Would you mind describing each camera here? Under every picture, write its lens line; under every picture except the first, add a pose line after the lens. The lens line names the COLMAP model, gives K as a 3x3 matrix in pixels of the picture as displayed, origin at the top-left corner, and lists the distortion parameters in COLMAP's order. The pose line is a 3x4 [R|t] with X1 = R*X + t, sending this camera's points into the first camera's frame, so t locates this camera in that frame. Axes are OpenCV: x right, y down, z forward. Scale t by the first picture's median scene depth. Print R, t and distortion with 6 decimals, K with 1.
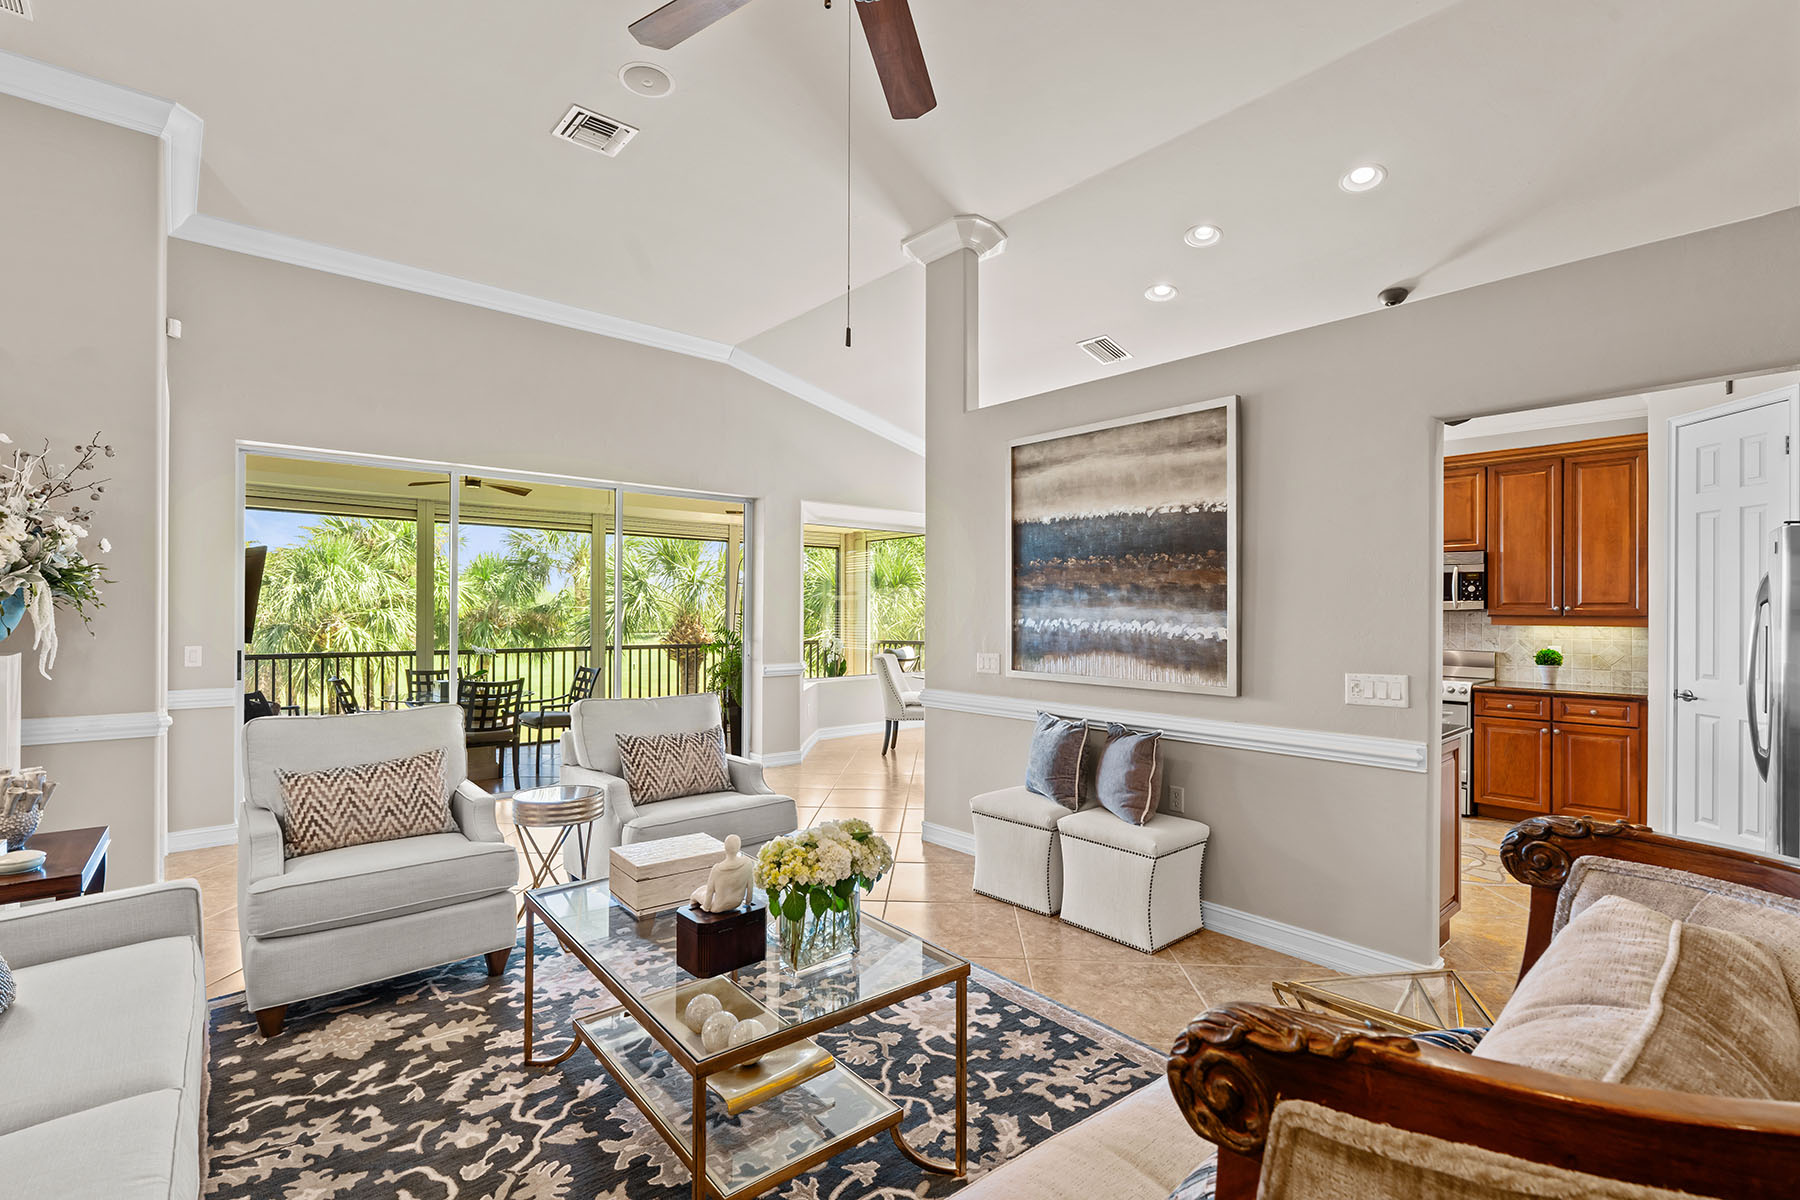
lens RADIAL K [[810.2, 0, 894.1], [0, 810.2, 611.4], [0, 0, 1]] dist [-0.004477, 0.000114]
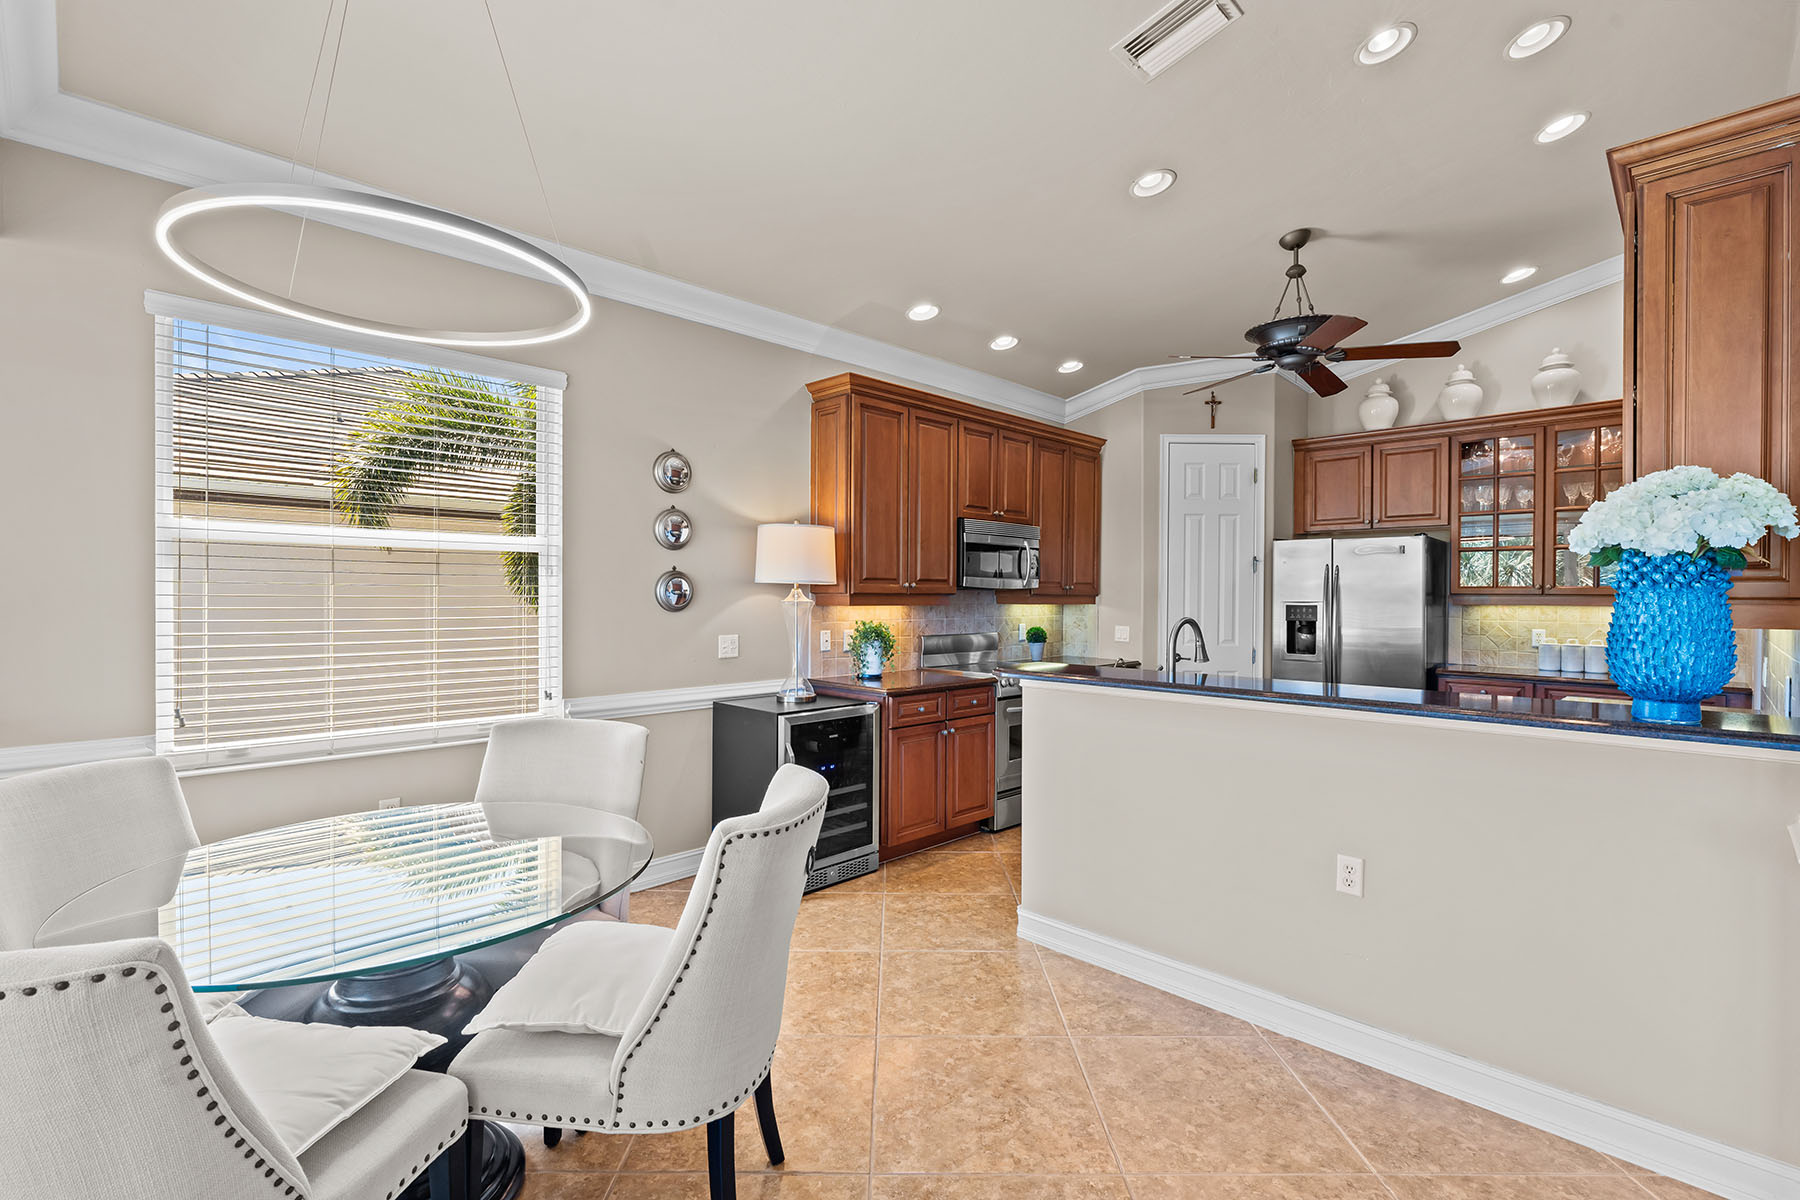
lens RADIAL K [[805.8, 0, 895.4], [0, 805.8, 602.0], [0, 0, 1]] dist [-0.000127, 0.000131]
pose [[-0.068170, -0.014997, 0.997561, -0.285861], [-0.005694, 0.999877, 0.014642, 0.001158], [-0.997657, -0.004682, -0.068247, 1.788569]]
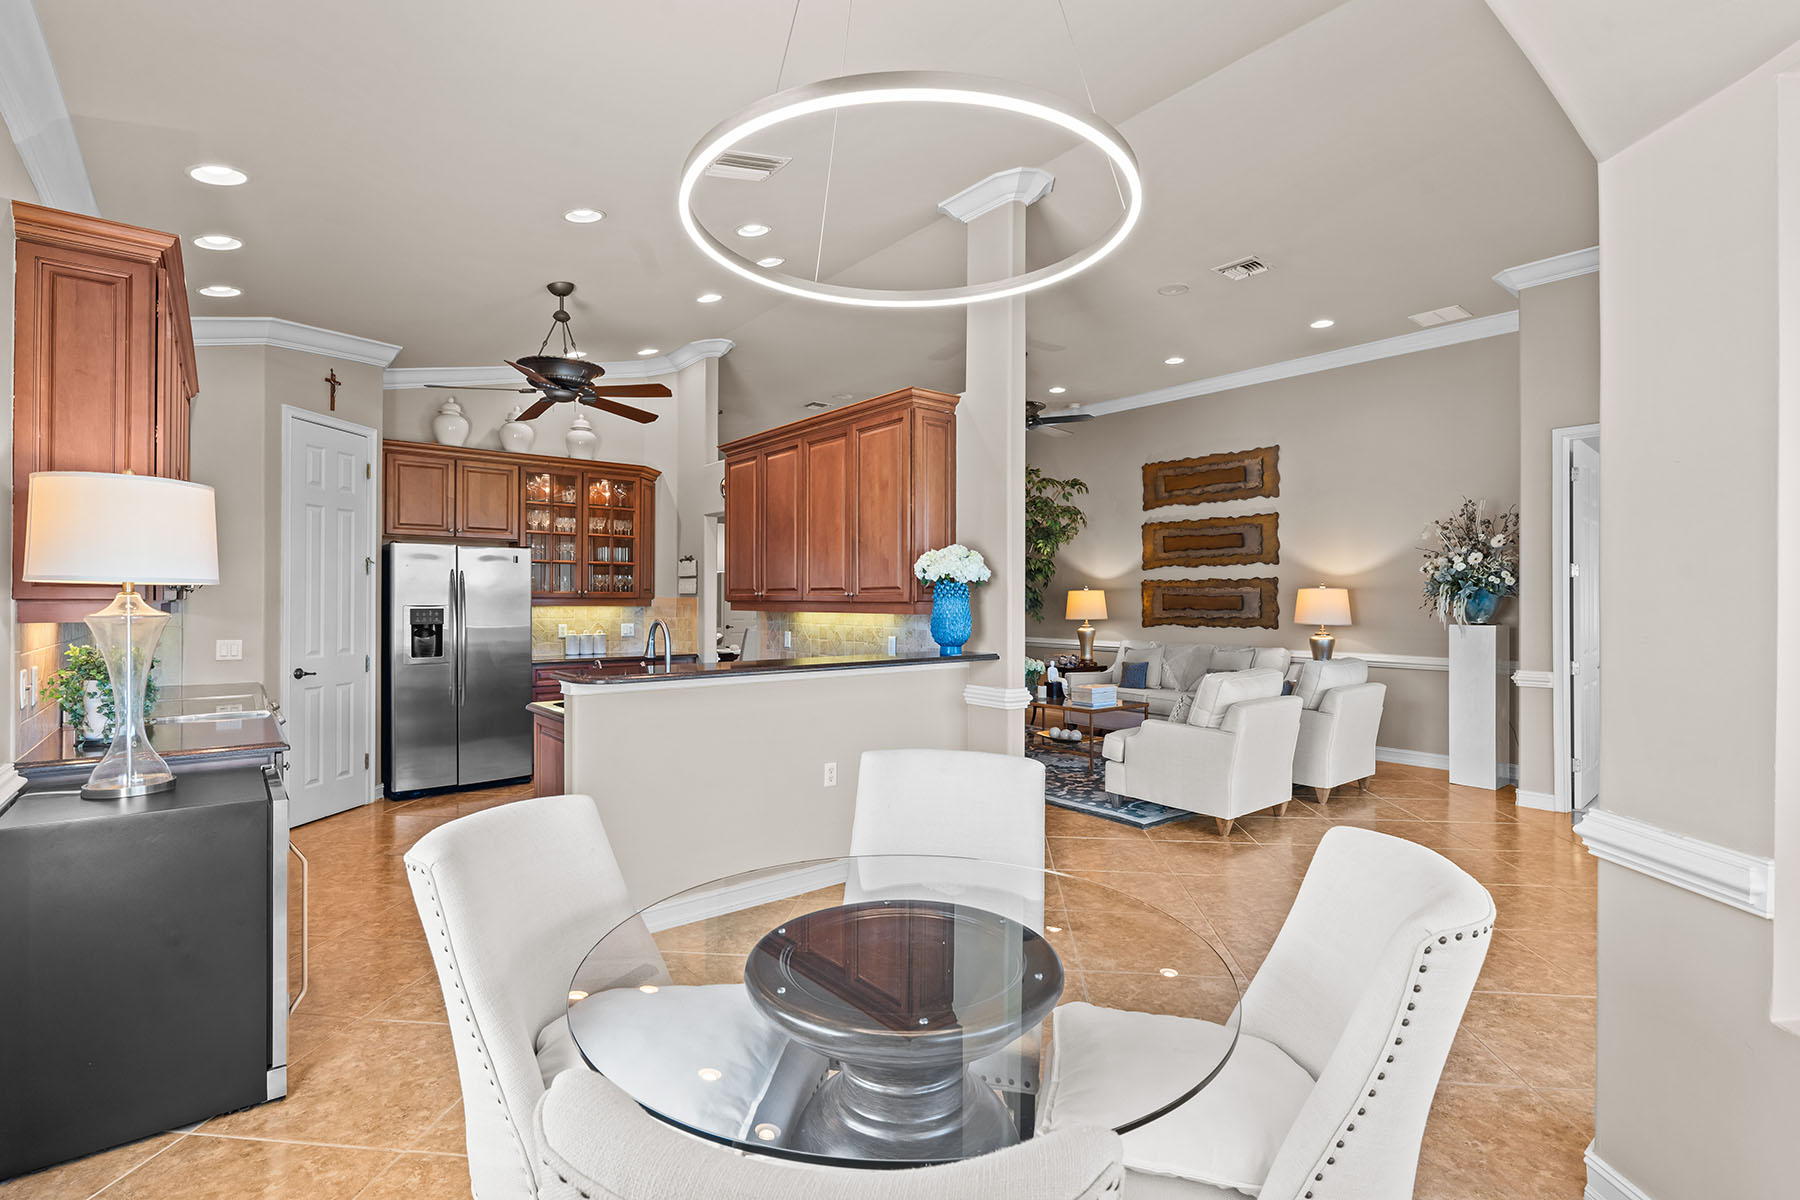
lens RADIAL K [[833.4, 0, 900.0], [0, 833.4, 600.0], [0, 0, 1]] dist [-0.003921, -0.000135]
pose [[-0.999292, -0.007047, 0.036967, 0.178211], [-0.007017, 0.999975, 0.000942, 0.000710], [-0.036973, 0.000682, -0.999316, 2.419781]]
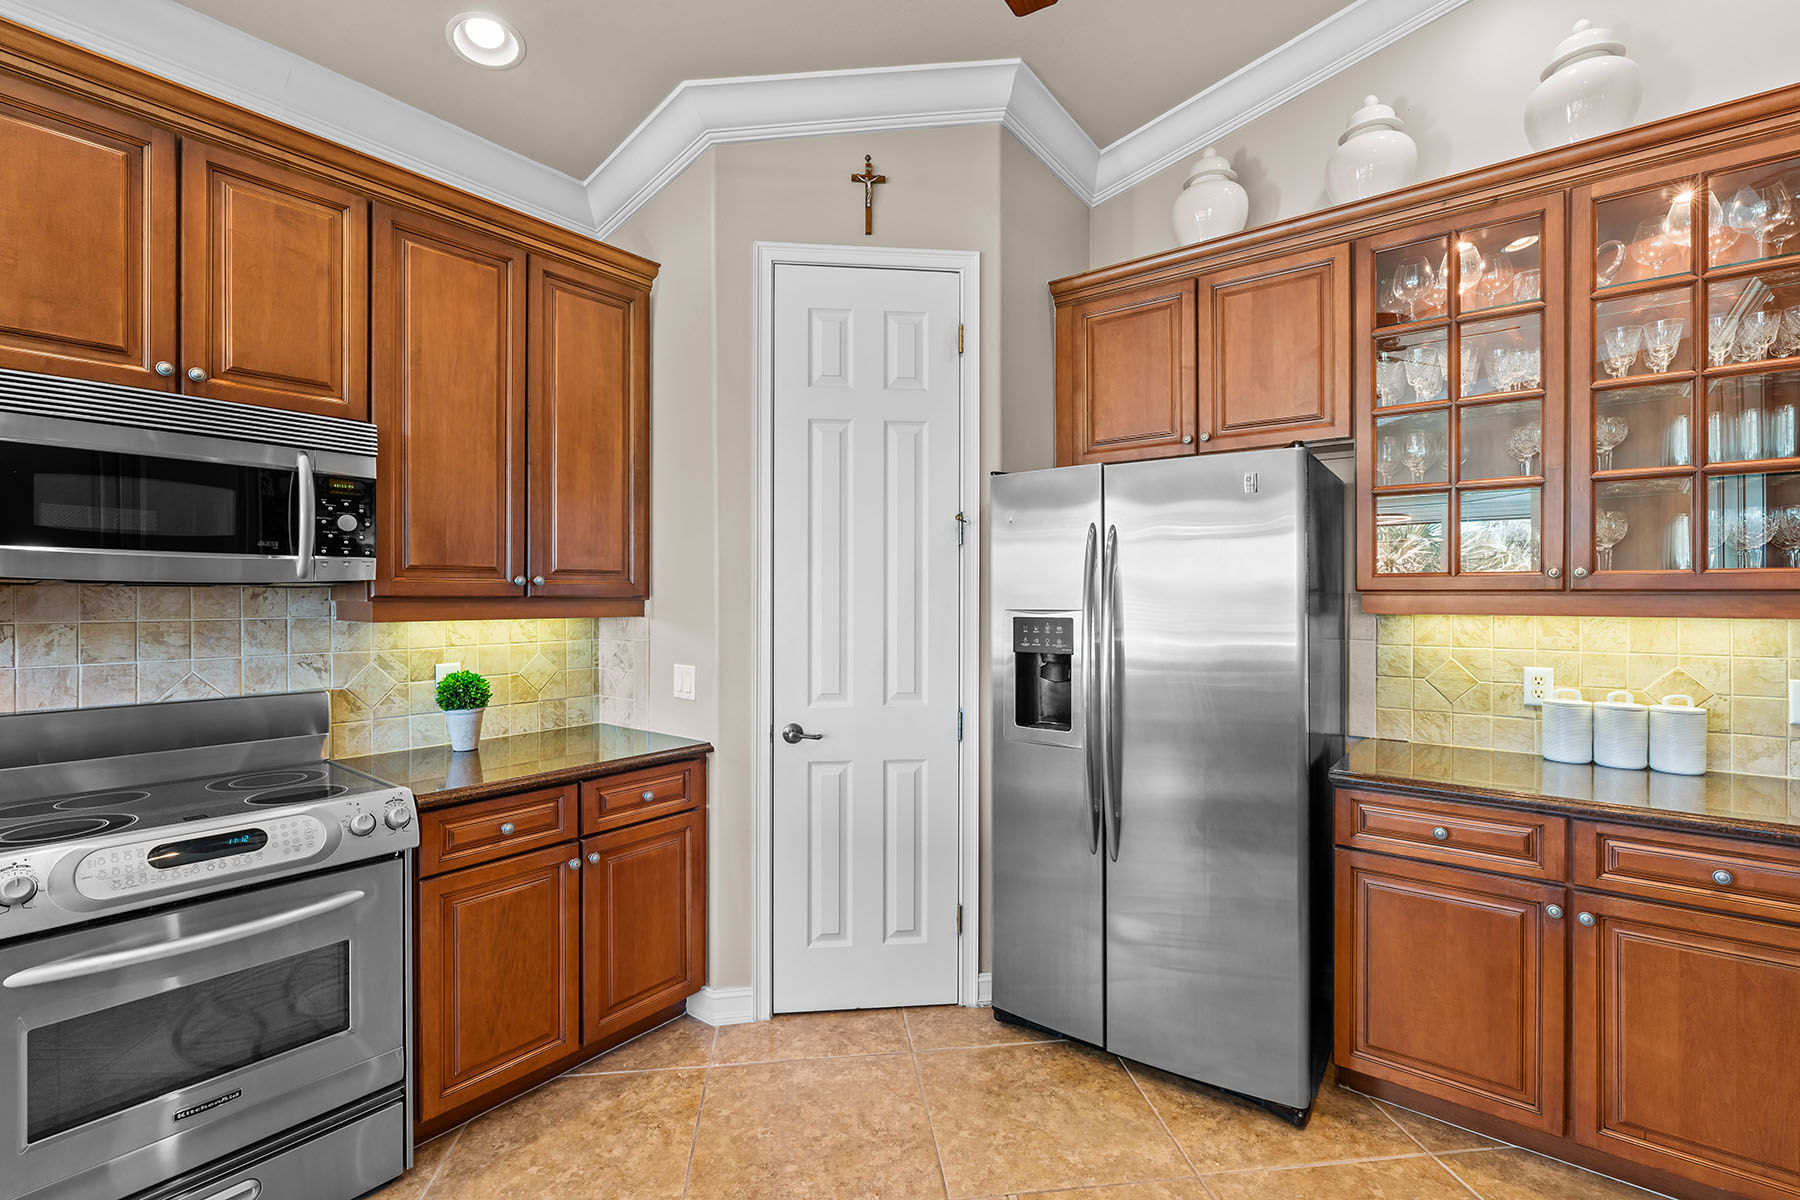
lens RADIAL K [[813.4, 0, 898.4], [0, 813.4, 598.9], [0, 0, 1]] dist [-0.003734, 0.000051]
pose [[-0.180862, -0.007184, 0.983482, 0.466750], [-0.000181, 0.999974, 0.007271, 0.004256], [-0.983508, 0.001137, -0.180859, 1.211839]]
